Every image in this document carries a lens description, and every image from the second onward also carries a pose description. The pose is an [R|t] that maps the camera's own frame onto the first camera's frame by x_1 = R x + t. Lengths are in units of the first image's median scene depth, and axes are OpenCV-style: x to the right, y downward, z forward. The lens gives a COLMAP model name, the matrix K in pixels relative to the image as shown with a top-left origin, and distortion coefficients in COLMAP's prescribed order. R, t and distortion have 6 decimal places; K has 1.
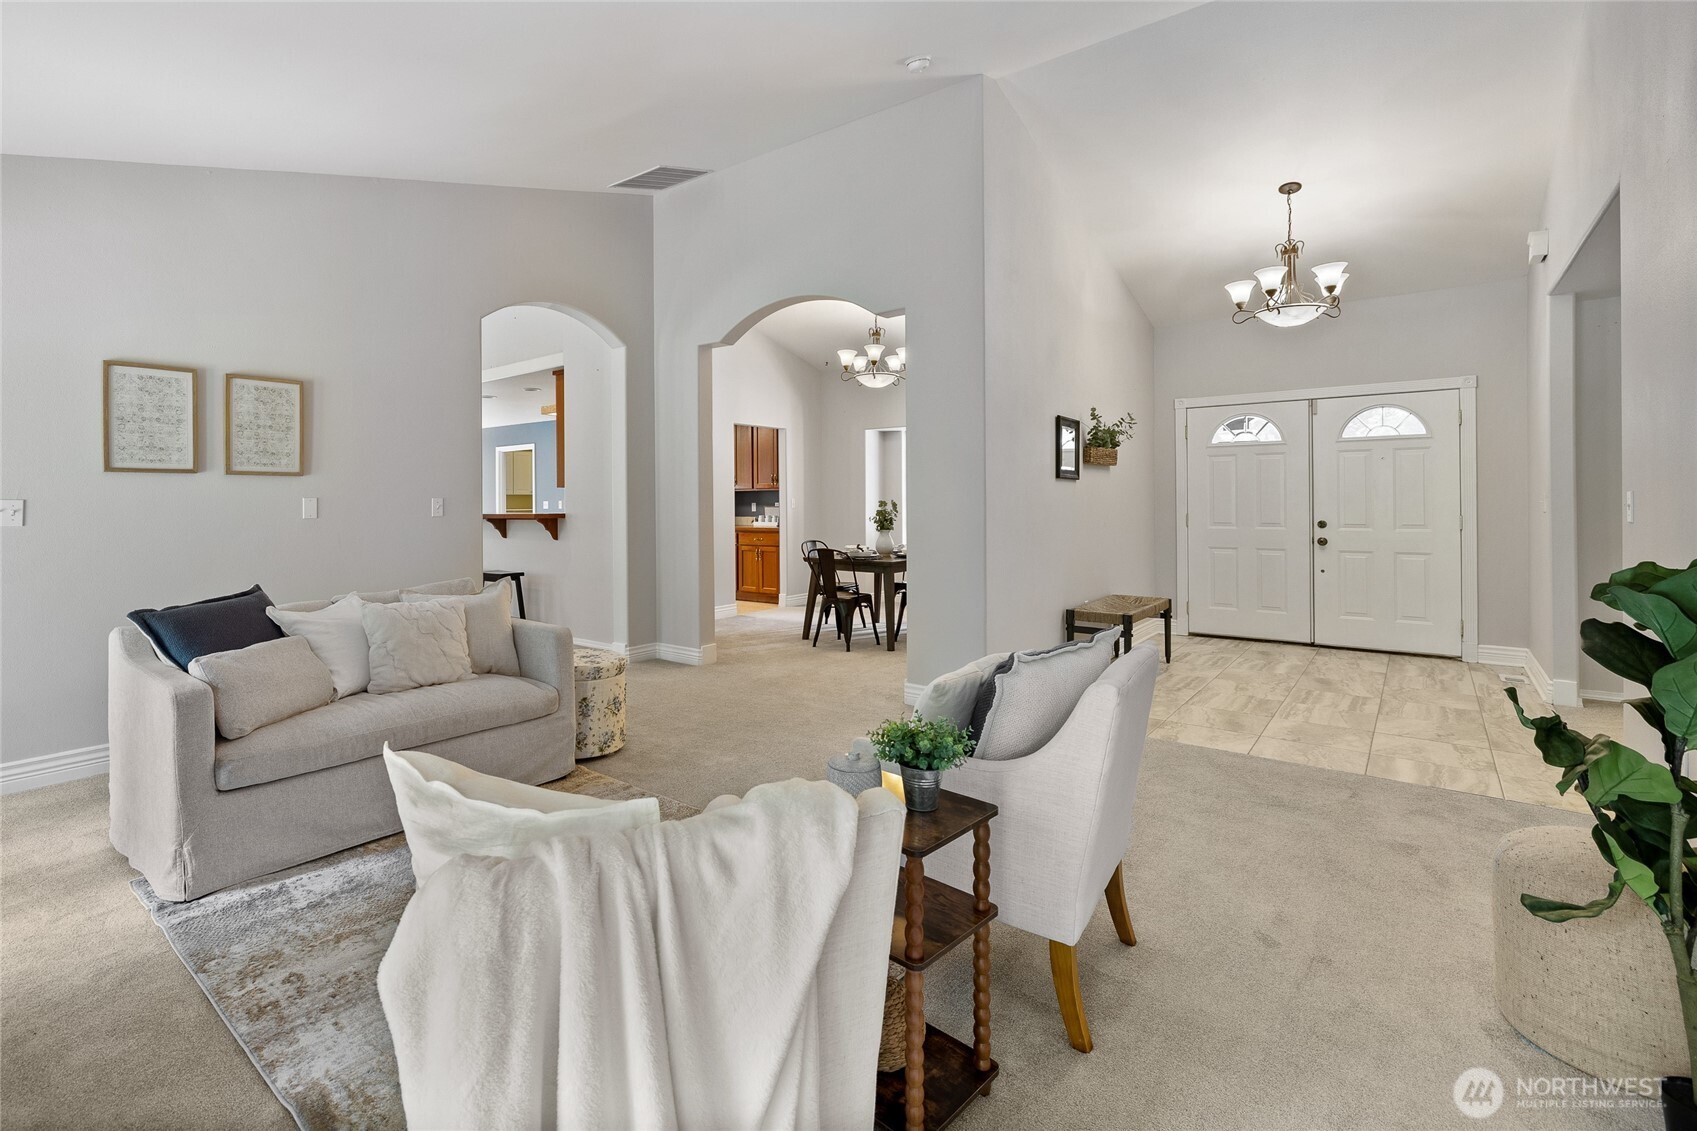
lens RADIAL K [[721.6, 0, 816.2], [0, 721.6, 502.4], [0, 0, 1]] dist [0.001192, -0.000313]
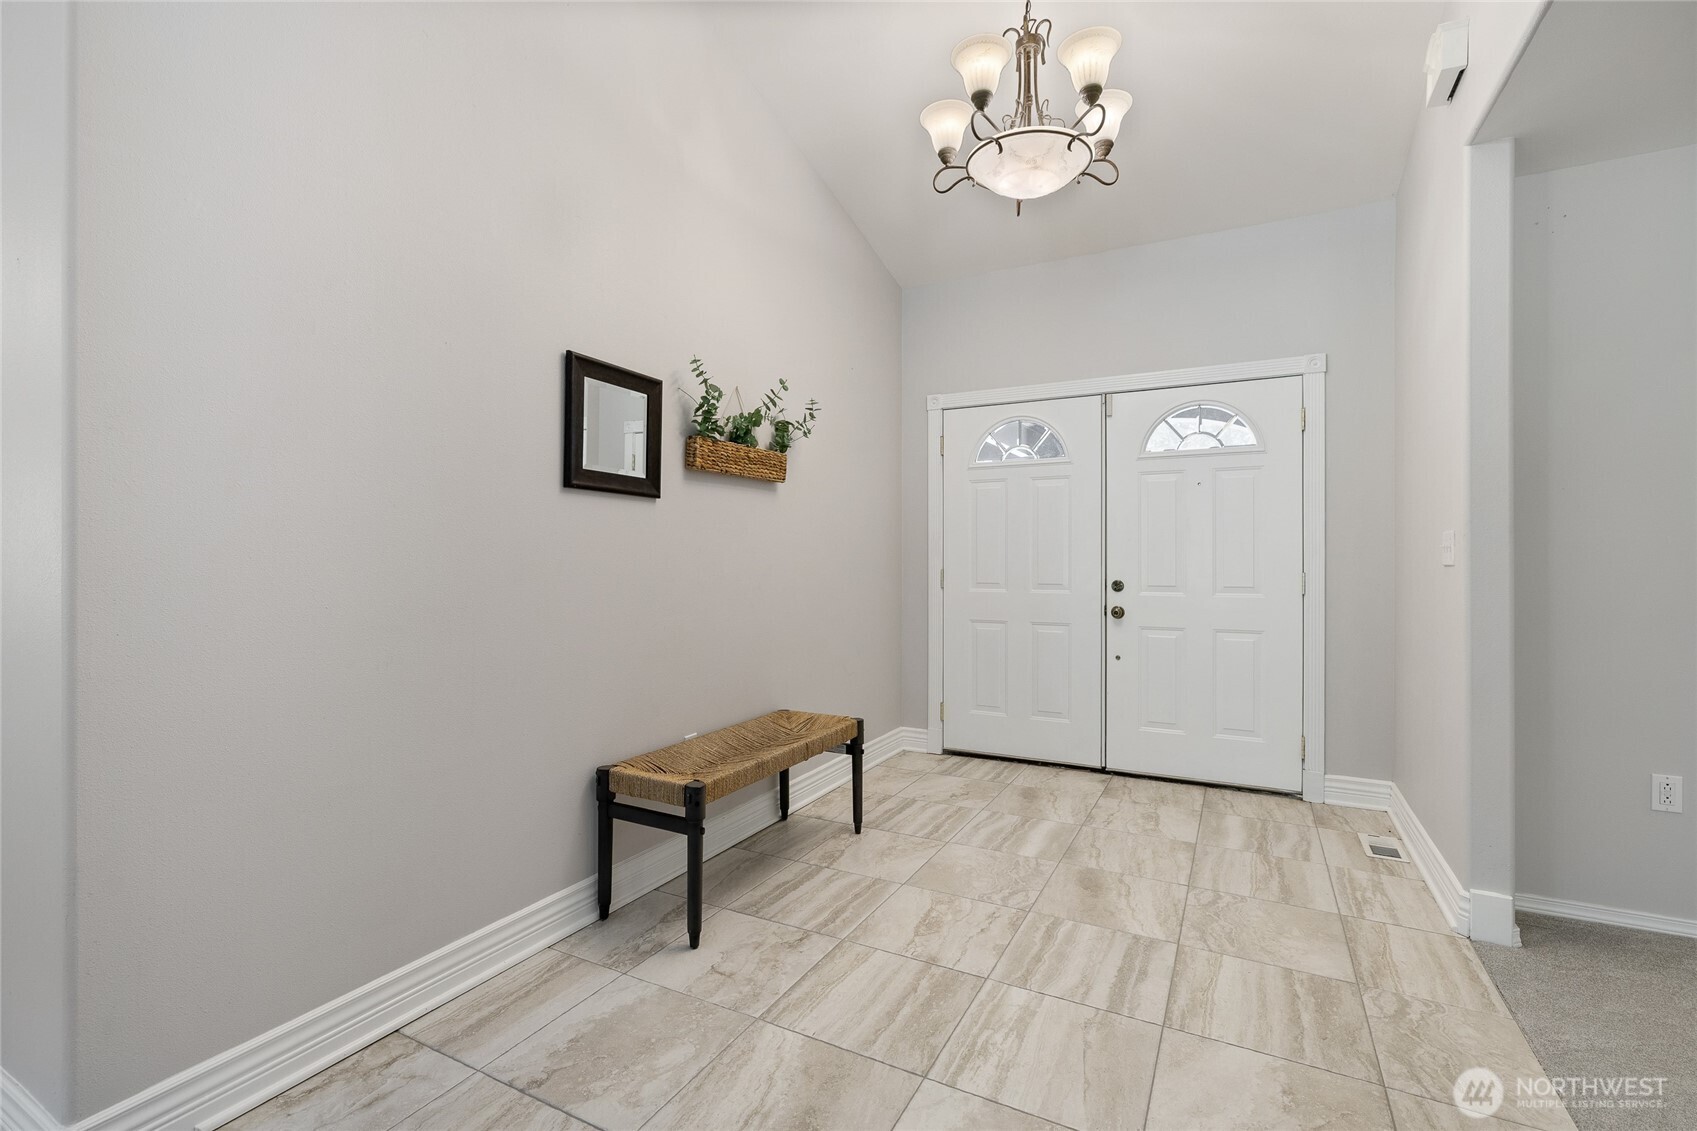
lens RADIAL K [[755.2, 0, 850.1], [0, 755.2, 563.4], [0, 0, 1]] dist [-0.001071, -0.000153]
pose [[0.977194, 0.006402, 0.212250, 0.352071], [-0.007171, 0.999970, 0.002850, 0.011001], [-0.212225, -0.004307, 0.977211, 0.423841]]
